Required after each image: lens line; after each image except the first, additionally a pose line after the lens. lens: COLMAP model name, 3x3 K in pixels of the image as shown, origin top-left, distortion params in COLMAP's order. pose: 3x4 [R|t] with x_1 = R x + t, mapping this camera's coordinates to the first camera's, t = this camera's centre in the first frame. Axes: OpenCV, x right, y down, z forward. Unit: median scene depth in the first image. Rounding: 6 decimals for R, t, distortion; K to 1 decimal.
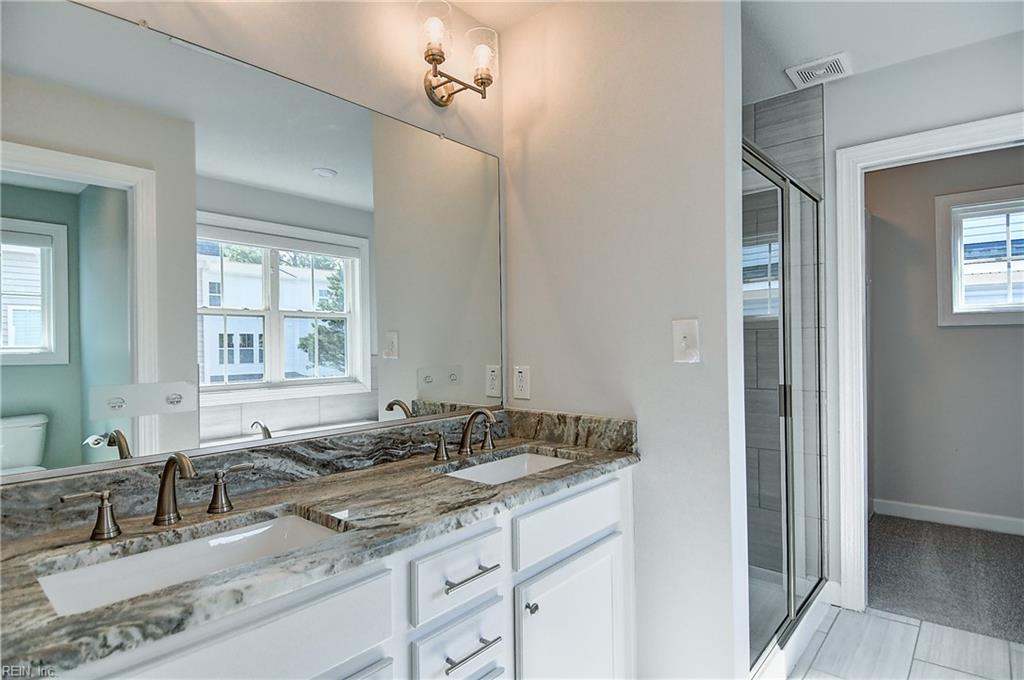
lens RADIAL K [[549.4, 0, 514.2], [0, 549.4, 341.4], [0, 0, 1]] dist [-0.020170, -0.009320]
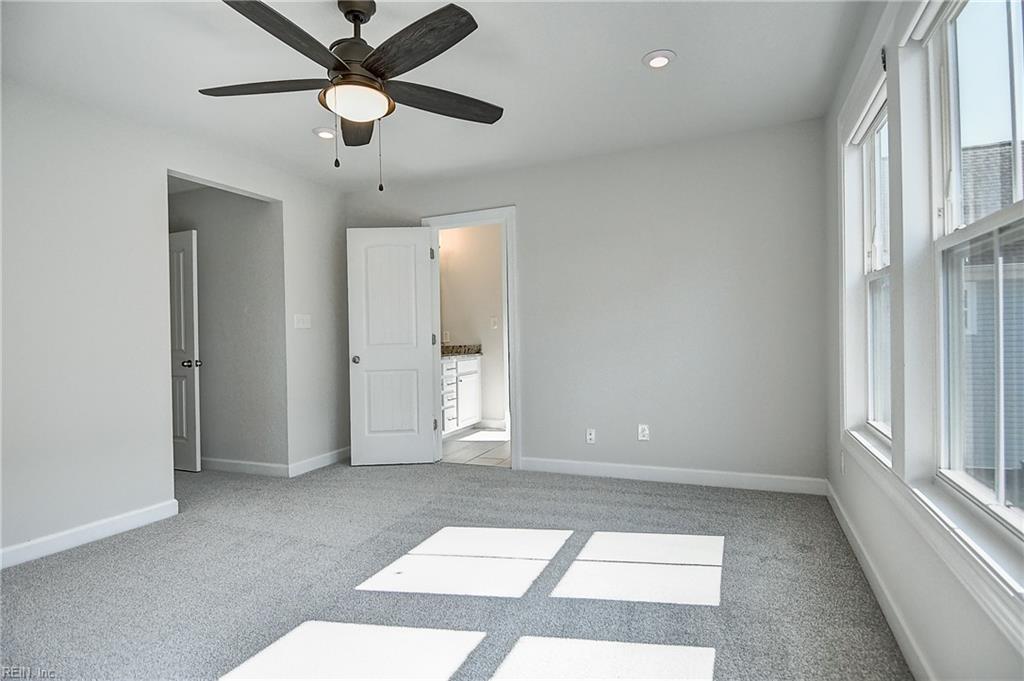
lens RADIAL K [[530.1, 0, 518.7], [0, 530.1, 339.2], [0, 0, 1]] dist [0.007870, -0.002131]
pose [[0.952043, -0.005086, 0.305921, -0.767793], [0.005138, 0.999987, 0.000636, 0.124907], [-0.305920, 0.000966, 0.952057, -3.015754]]
